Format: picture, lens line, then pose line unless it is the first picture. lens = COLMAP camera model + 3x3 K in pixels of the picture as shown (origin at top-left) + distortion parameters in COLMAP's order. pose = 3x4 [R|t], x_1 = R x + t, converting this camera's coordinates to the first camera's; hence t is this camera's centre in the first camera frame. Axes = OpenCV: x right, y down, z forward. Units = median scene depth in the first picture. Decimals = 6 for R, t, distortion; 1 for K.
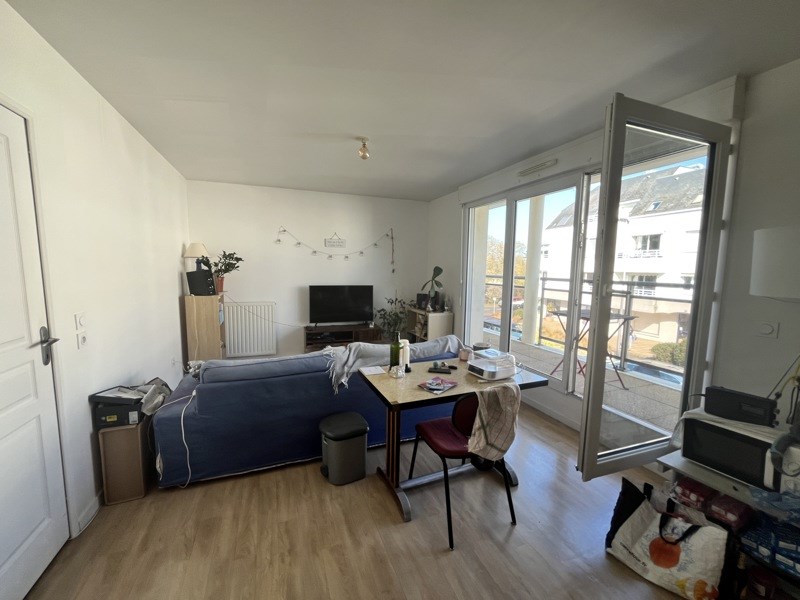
lens RADIAL K [[323.3, 0, 400.0], [0, 323.3, 300.0], [0, 0, 1]] dist [-0.002130, 0.000175]
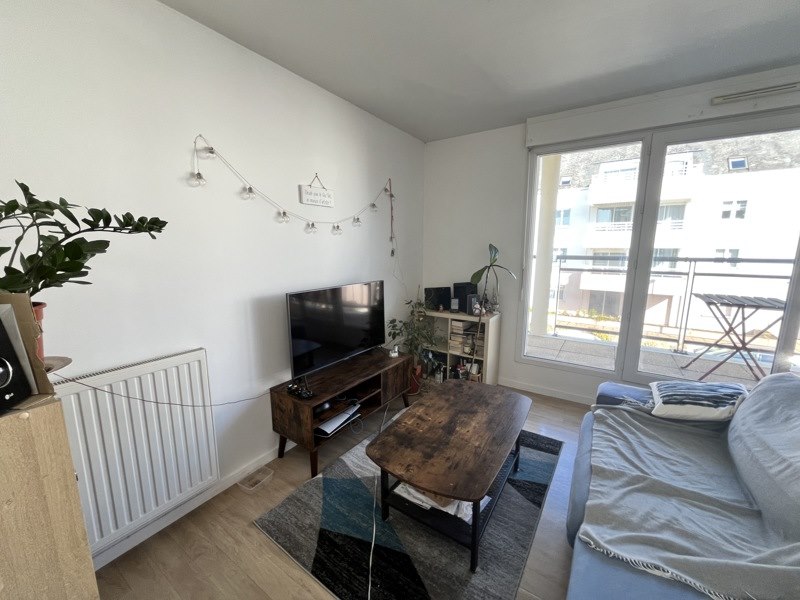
lens RADIAL K [[323.3, 0, 400.0], [0, 323.3, 300.0], [0, 0, 1]] dist [-0.002130, 0.000175]
pose [[0.822349, -0.109992, 0.558251, -0.388467], [0.070274, 0.993259, 0.092182, -0.063629], [-0.564628, -0.036576, 0.824535, 0.555032]]
